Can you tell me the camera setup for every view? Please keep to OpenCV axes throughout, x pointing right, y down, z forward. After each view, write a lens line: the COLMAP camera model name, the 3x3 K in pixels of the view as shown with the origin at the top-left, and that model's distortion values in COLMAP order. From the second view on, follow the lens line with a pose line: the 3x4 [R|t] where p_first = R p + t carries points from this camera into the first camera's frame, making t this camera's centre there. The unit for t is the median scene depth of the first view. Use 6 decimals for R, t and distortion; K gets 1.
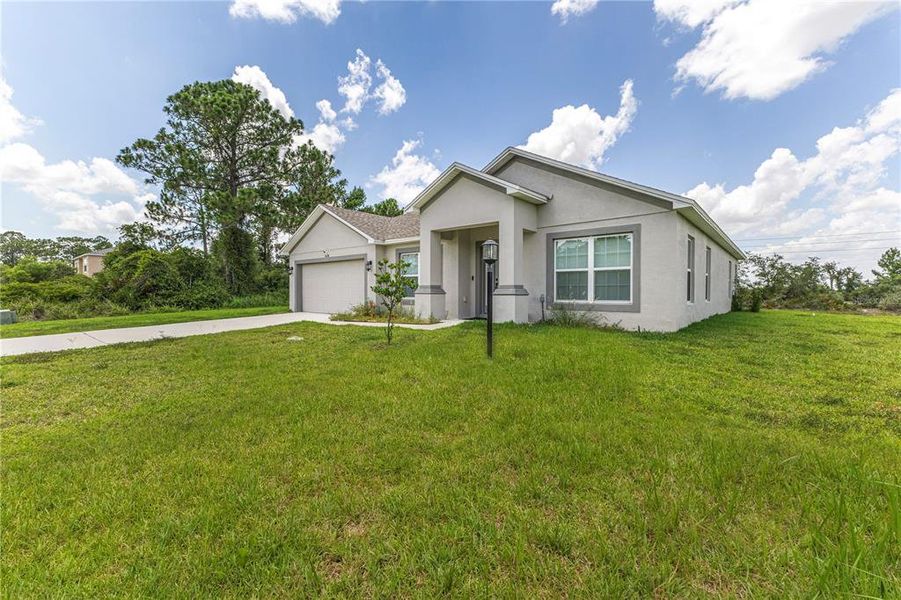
lens RADIAL K [[393.6, 0, 449.3], [0, 393.6, 302.1], [0, 0, 1]] dist [0.004924, 0.002617]
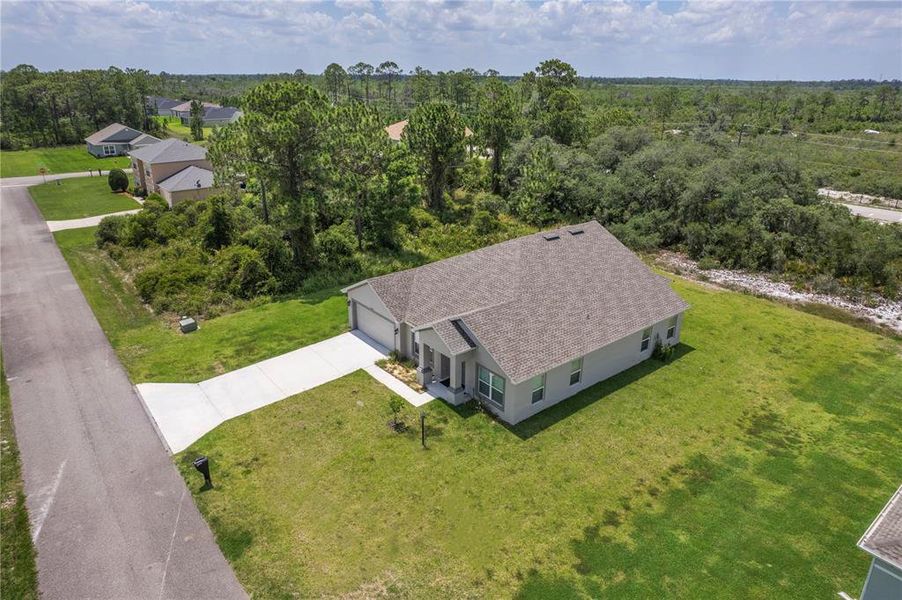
lens RADIAL K [[570.7, 0, 451.5], [0, 570.7, 299.2], [0, 0, 1]] dist [0.014771, -0.003068]
pose [[0.983302, 0.067855, -0.168857, 0.337935], [-0.006825, 0.940981, 0.338390, -0.826068], [0.181852, -0.331587, 0.925732, -0.917122]]
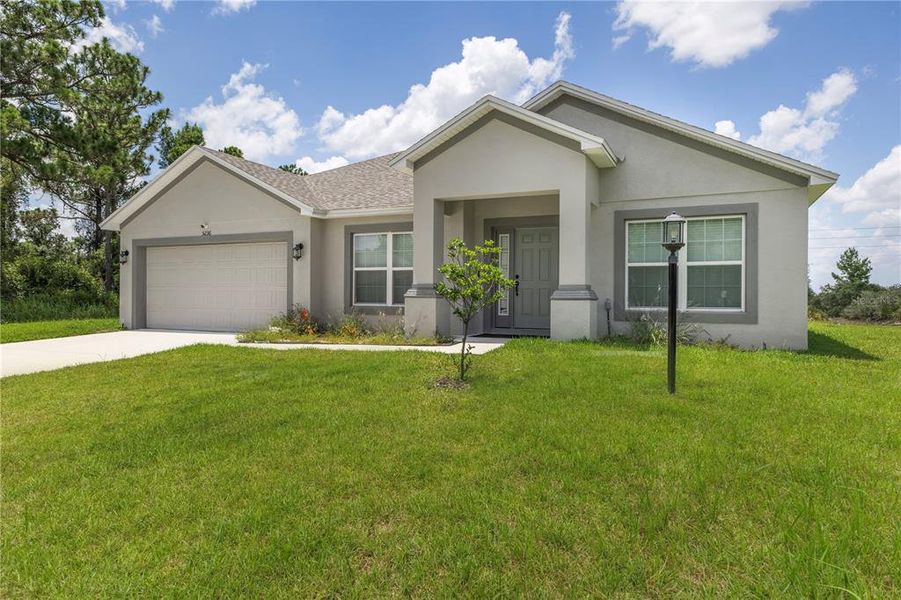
lens RADIAL K [[570.1, 0, 451.3], [0, 570.1, 300.7], [0, 0, 1]] dist [0.014771, -0.003068]
pose [[0.961147, 0.002632, 0.276026, -0.174190], [0.002359, 0.999840, -0.017749, 0.000453], [-0.276028, 0.017711, 0.960986, 0.065723]]
